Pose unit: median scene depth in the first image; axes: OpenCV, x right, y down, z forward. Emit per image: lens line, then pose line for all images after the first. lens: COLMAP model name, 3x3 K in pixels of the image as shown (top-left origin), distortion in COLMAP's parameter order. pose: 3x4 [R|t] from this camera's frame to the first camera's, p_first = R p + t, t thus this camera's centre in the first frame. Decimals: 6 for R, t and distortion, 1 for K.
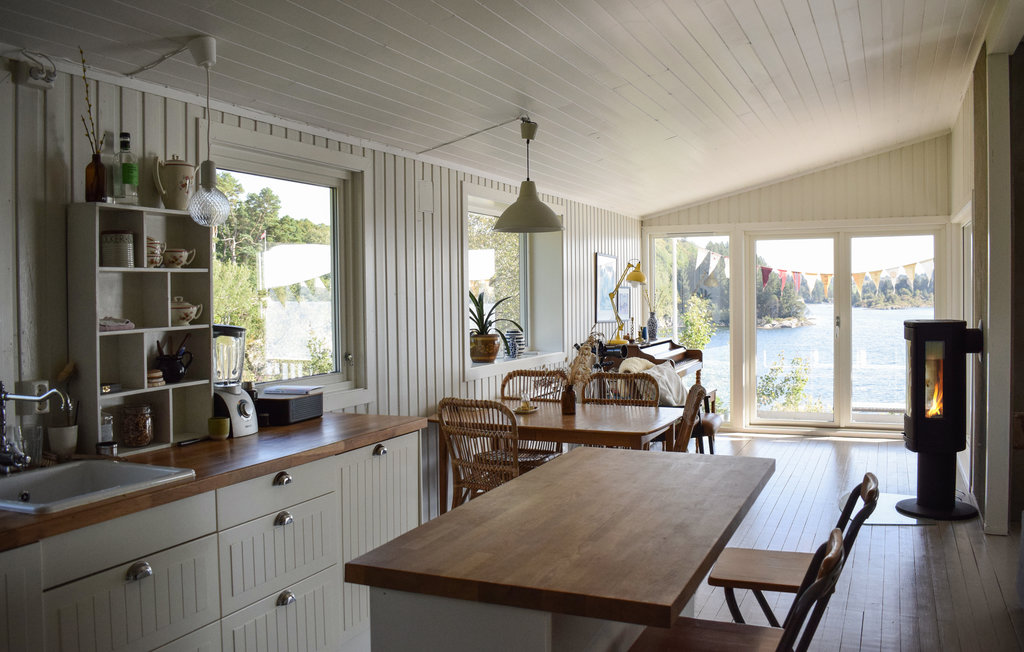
lens RADIAL K [[910.3, 0, 513.0], [0, 910.3, 324.8], [0, 0, 1]] dist [-0.084811, -0.001248]
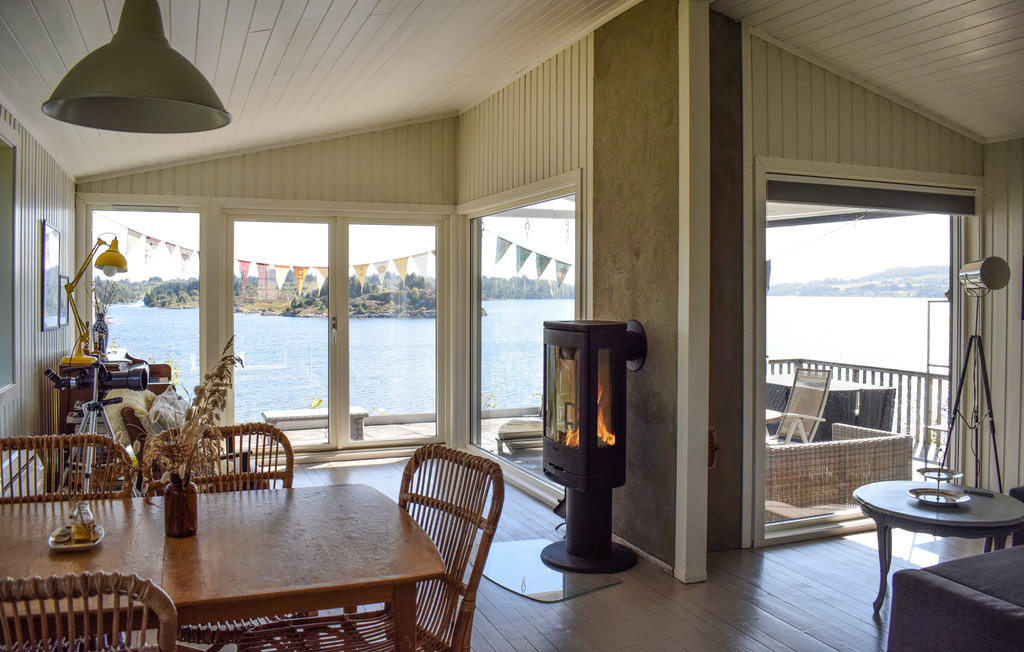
lens RADIAL K [[833.2, 0, 506.5], [0, 833.2, 302.7], [0, 0, 1]] dist [-0.087213, 0.012779]
pose [[0.715389, 0.003763, 0.698717, -0.064717], [0.013310, 0.999731, -0.019011, -0.006066], [-0.698600, 0.022900, 0.715146, 0.340224]]
